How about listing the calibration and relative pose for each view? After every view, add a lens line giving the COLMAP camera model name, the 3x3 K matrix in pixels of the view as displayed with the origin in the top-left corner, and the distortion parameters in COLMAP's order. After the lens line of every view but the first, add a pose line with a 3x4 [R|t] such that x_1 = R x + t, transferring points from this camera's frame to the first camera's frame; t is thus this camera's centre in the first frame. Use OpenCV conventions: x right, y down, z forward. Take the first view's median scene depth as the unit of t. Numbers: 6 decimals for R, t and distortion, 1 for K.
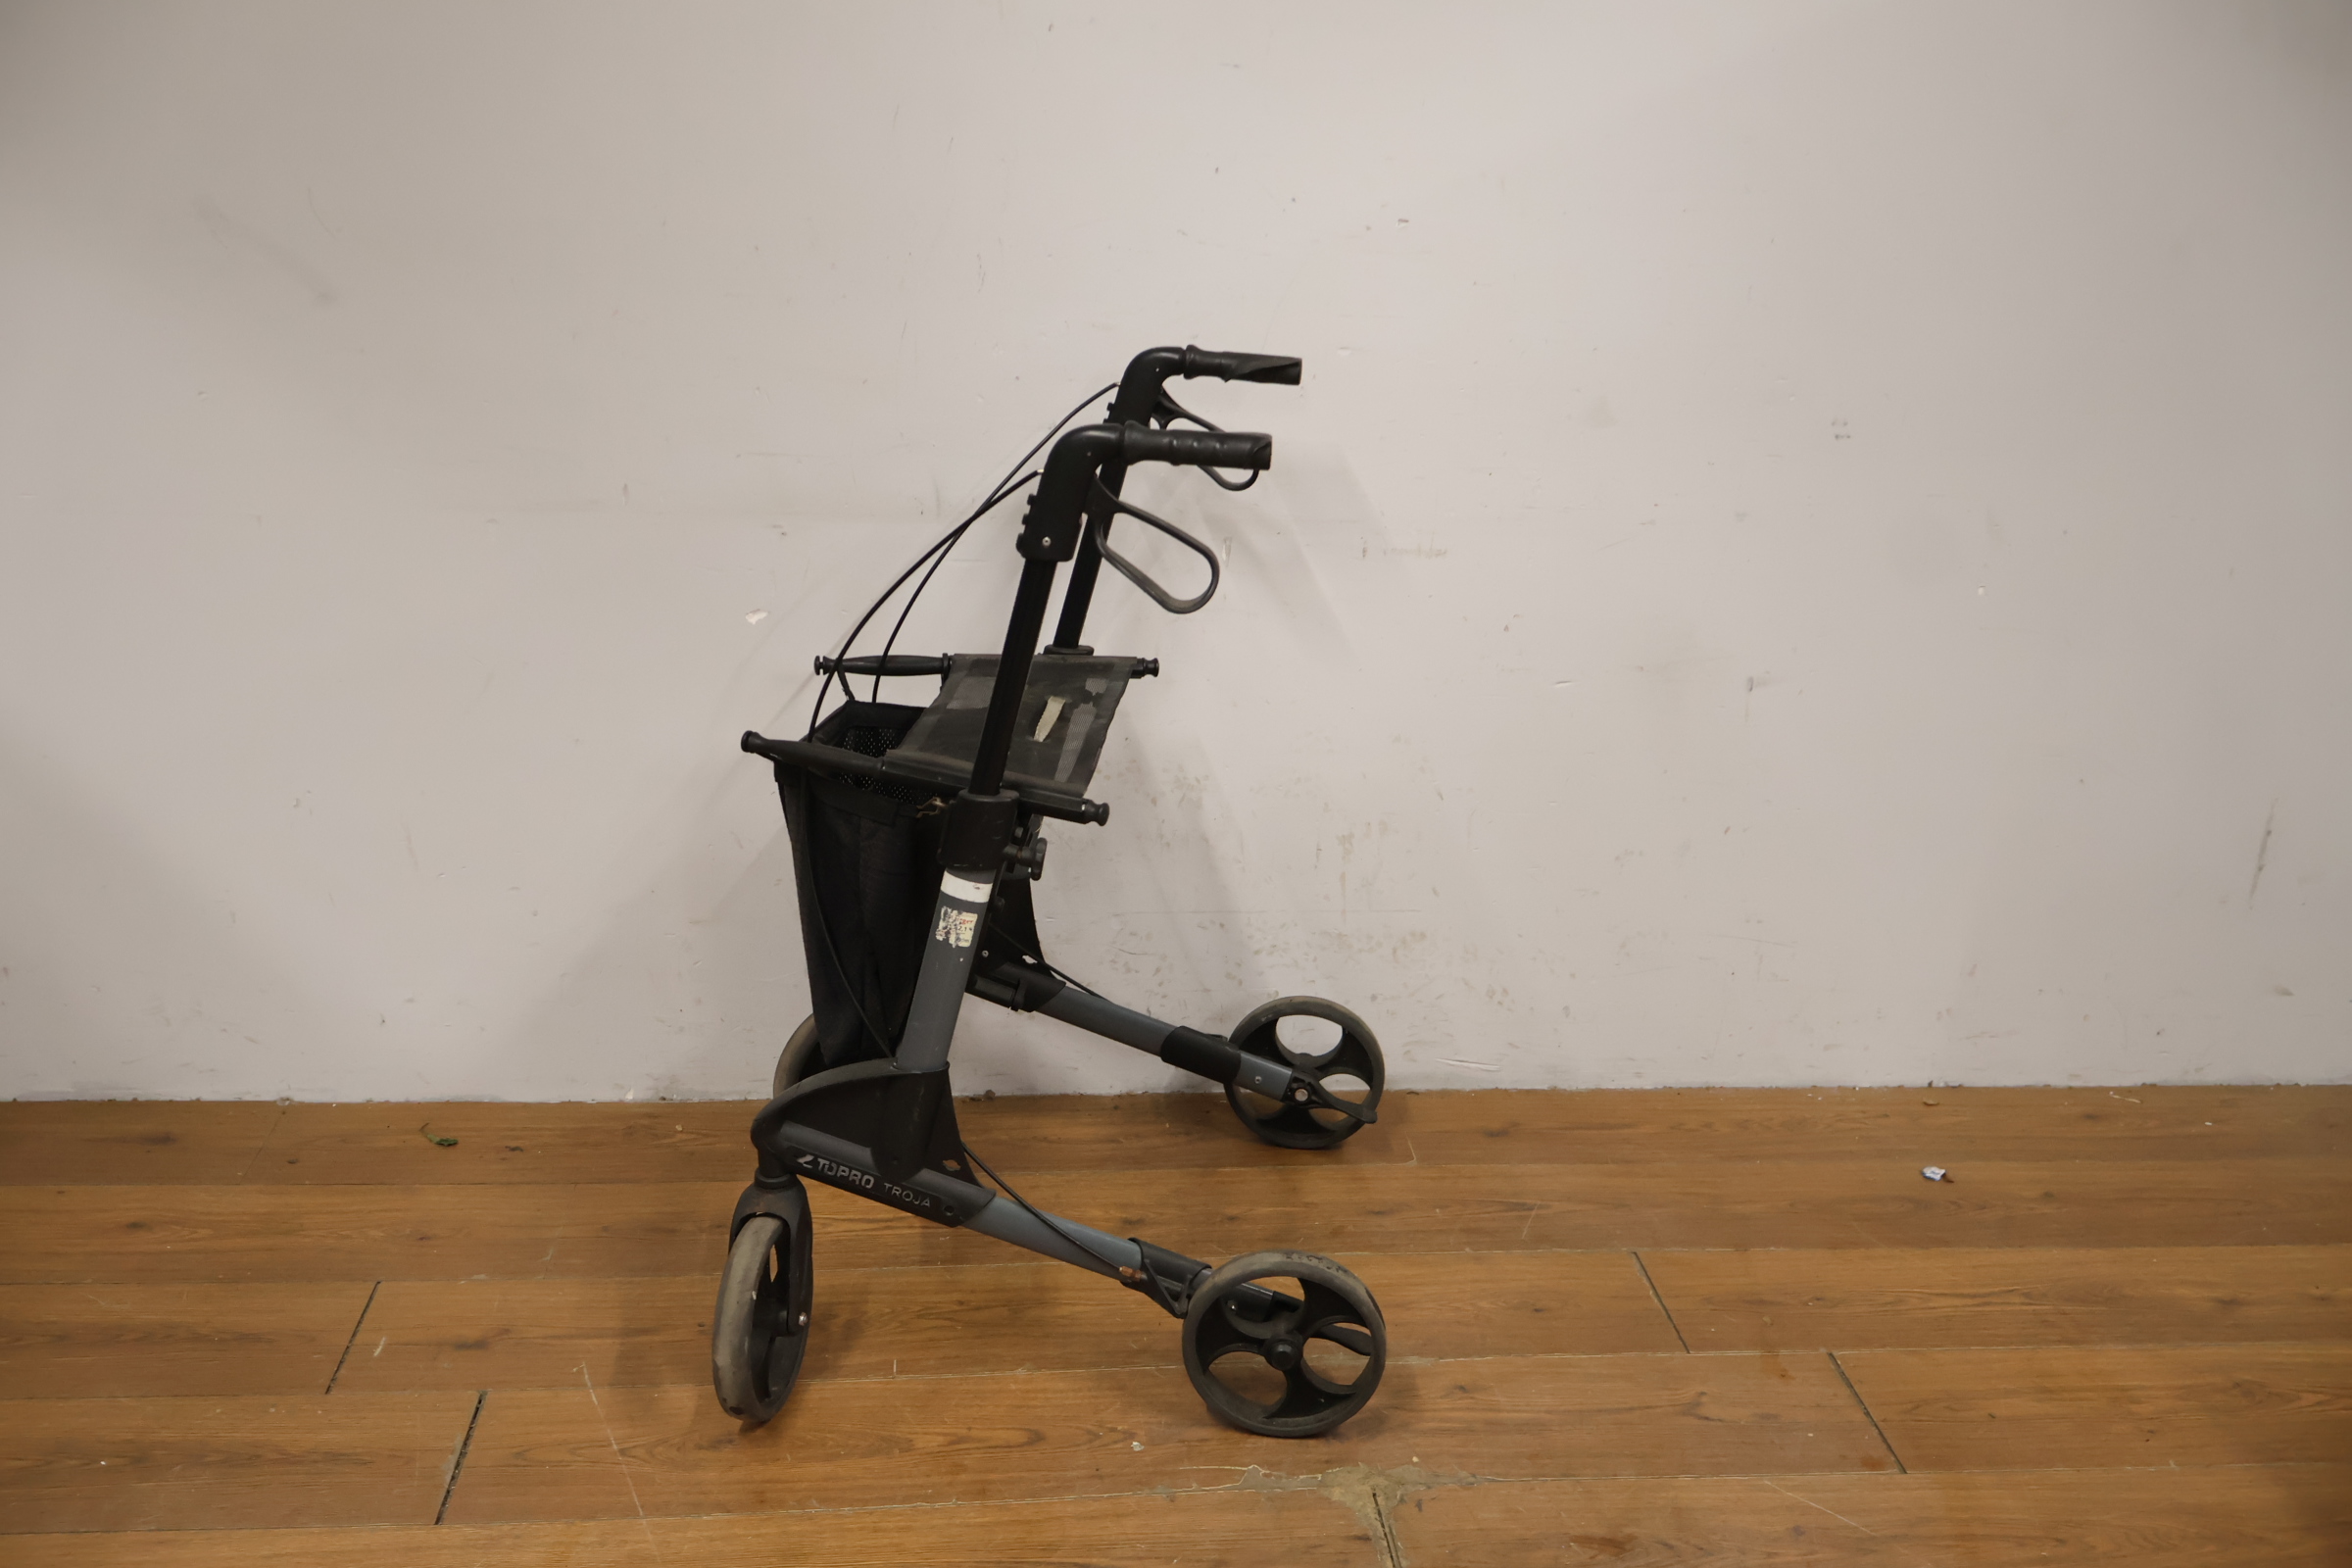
lens RADIAL K [[2039.1, 0, 1182.7], [0, 2039.1, 783.1], [0, 0, 1]] dist [0.004987, -0.004379]
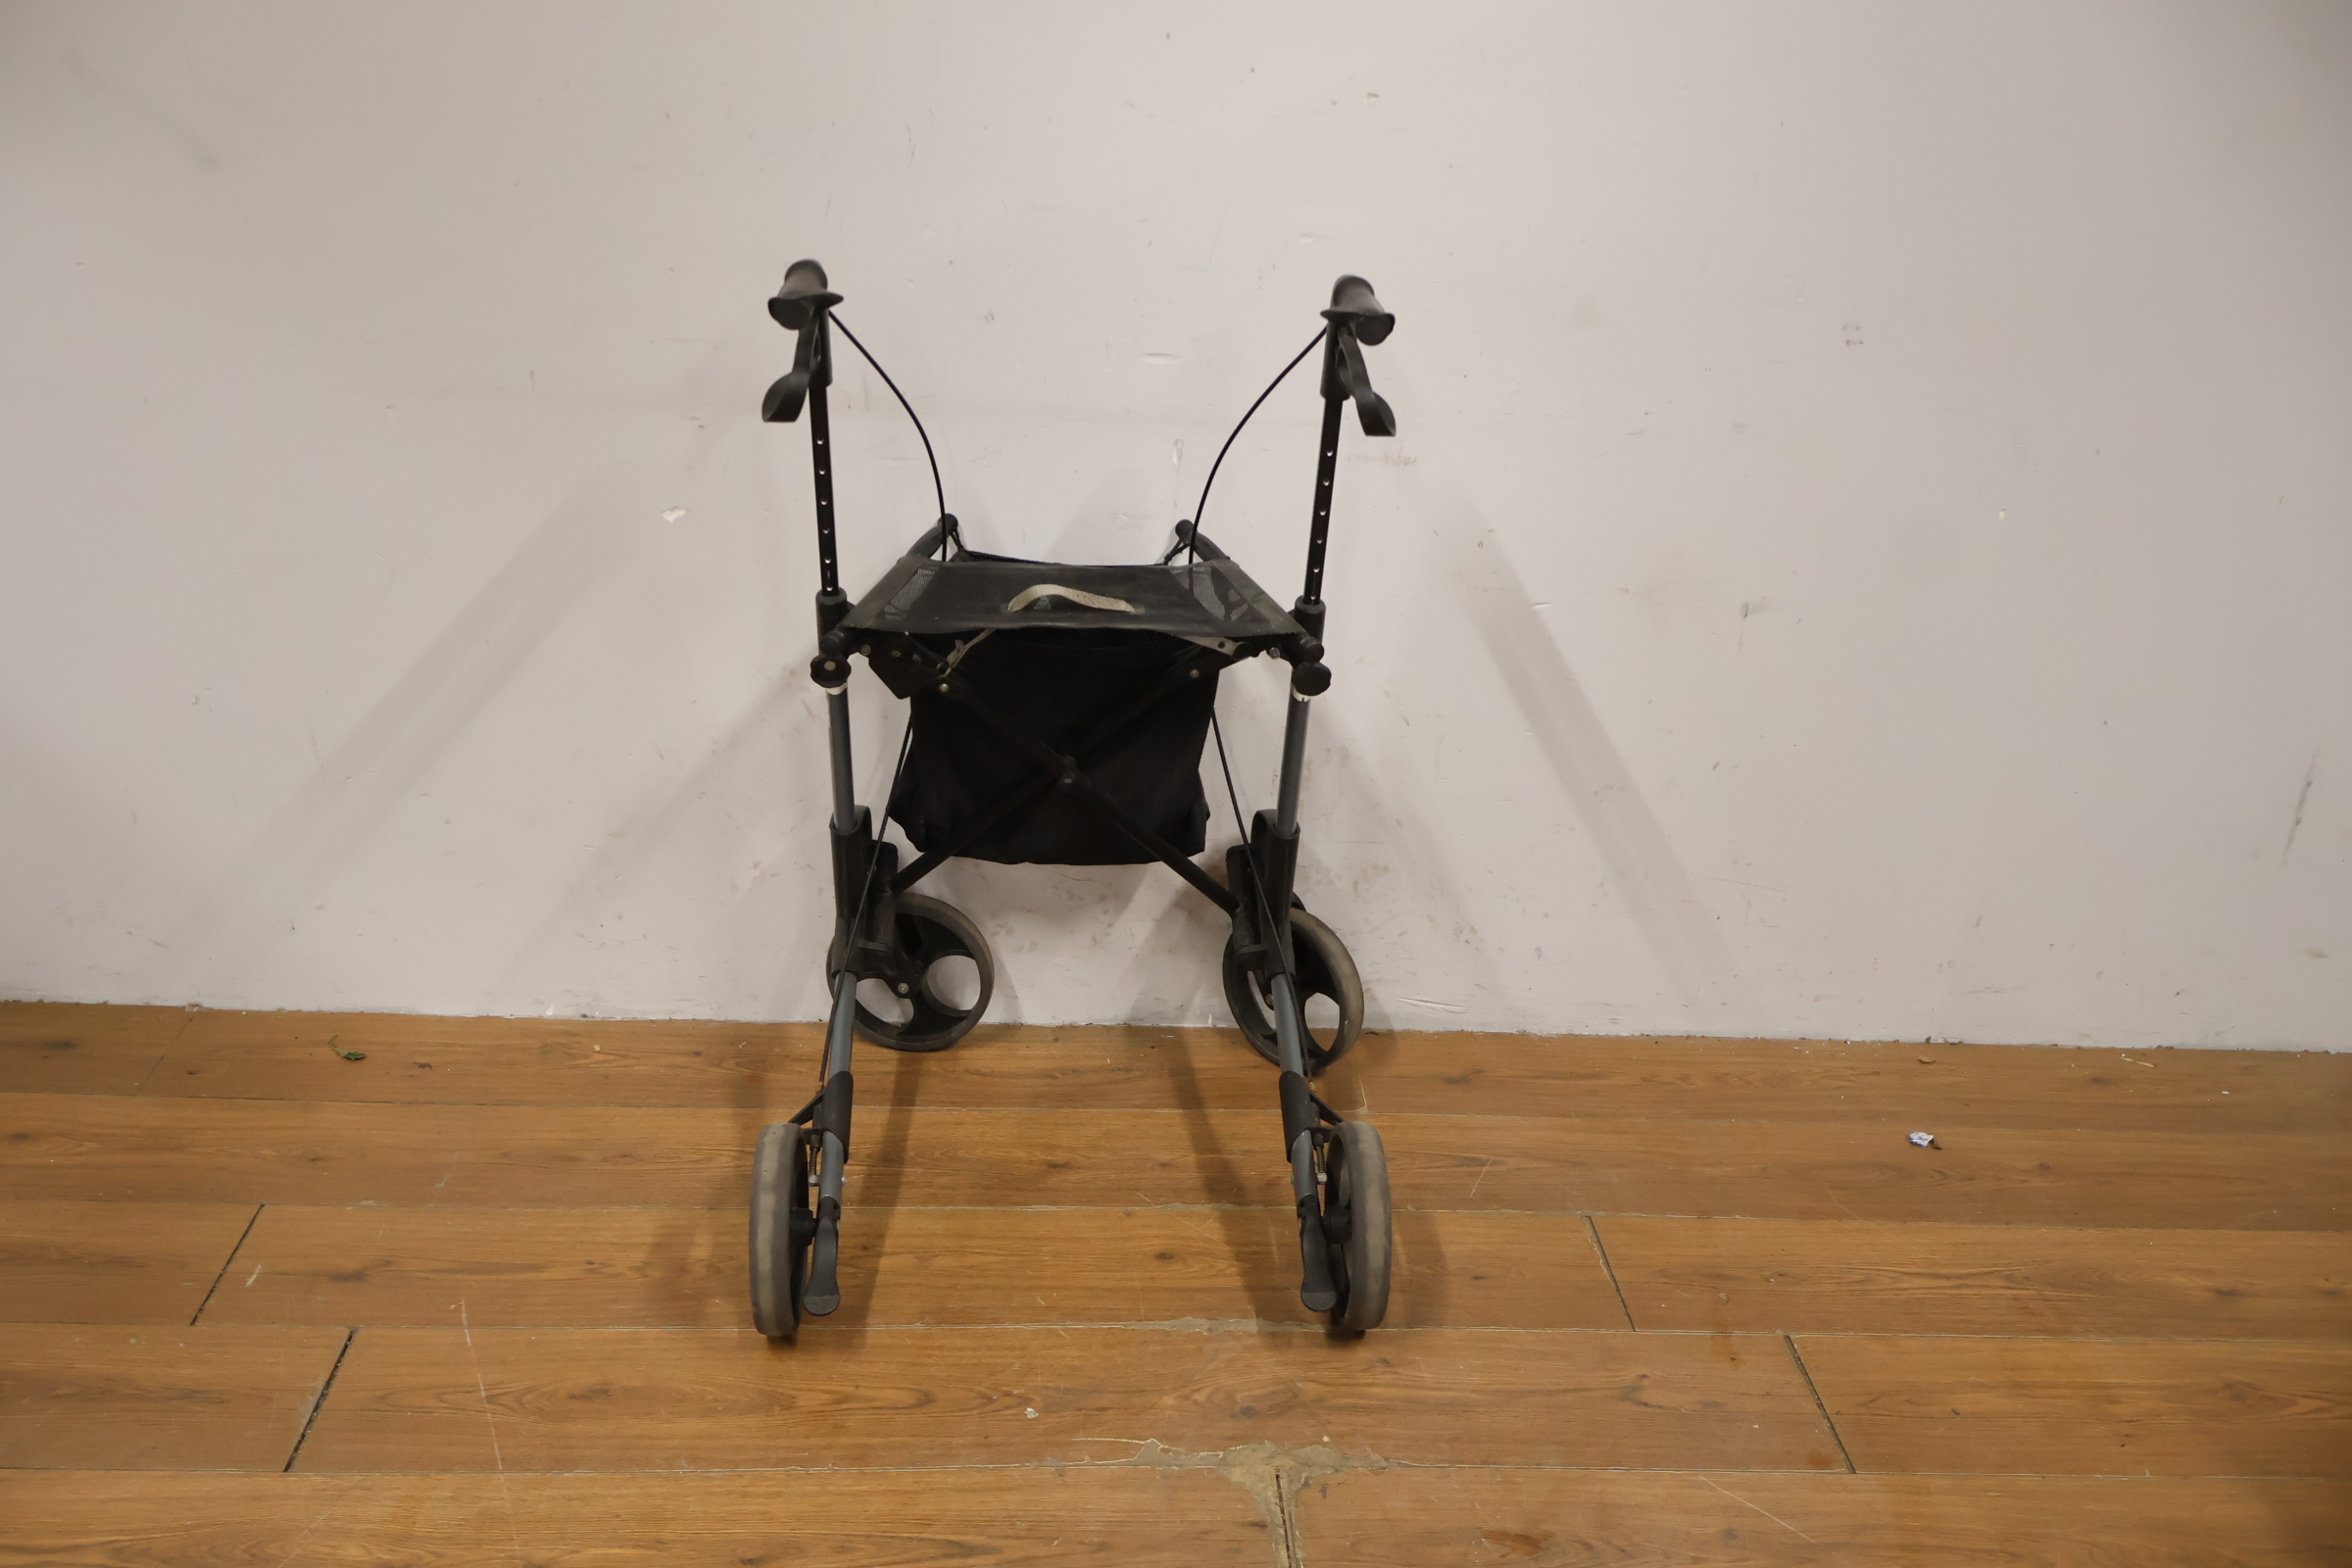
lens RADIAL K [[2039.1, 0, 1171.9], [0, 2039.1, 783.2], [0, 0, 1]] dist [0.004987, -0.004379]
pose [[0.998959, 0.027508, -0.036379, 0.060136], [-0.025416, 0.998064, 0.056773, -0.018053], [0.037870, -0.055789, 0.997724, 0.068229]]
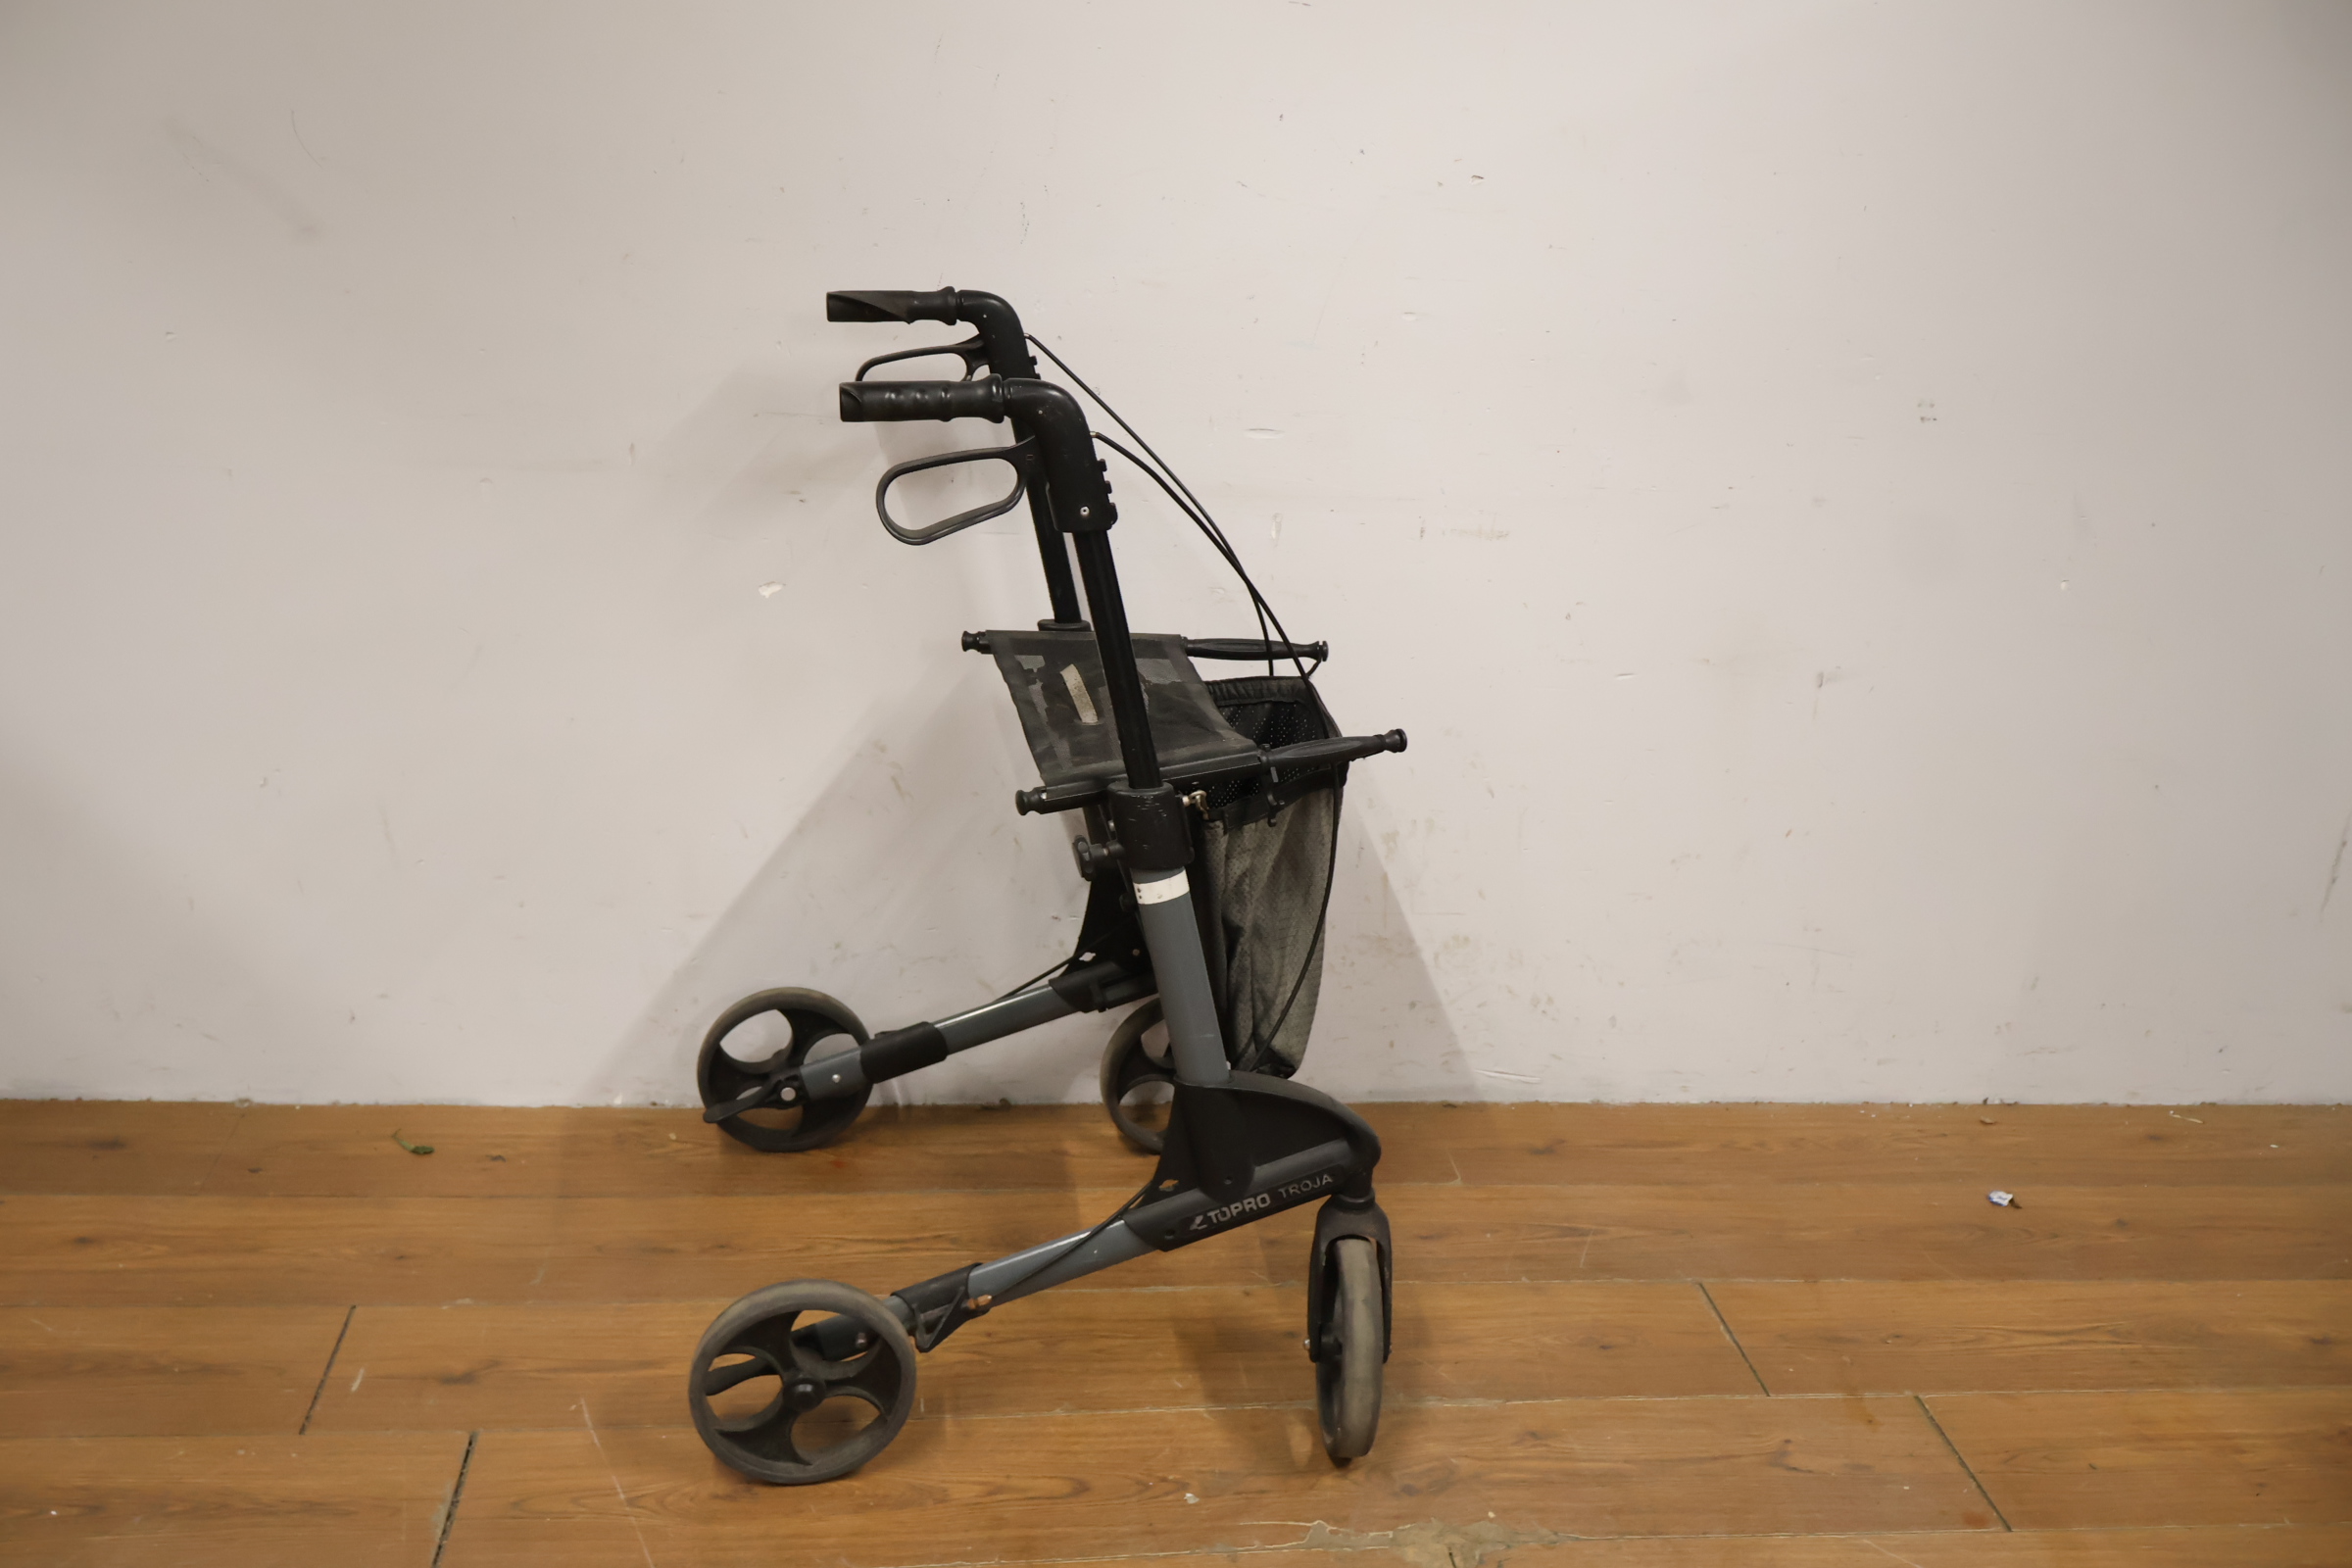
lens RADIAL K [[2039.1, 0, 1167.8], [0, 2039.1, 778.3], [0, 0, 1]] dist [0.004987, -0.004379]
pose [[0.999388, 0.016450, 0.030870, -0.058199], [-0.016778, 0.999805, 0.010398, -0.008714], [-0.030693, -0.010910, 0.999469, 0.071122]]
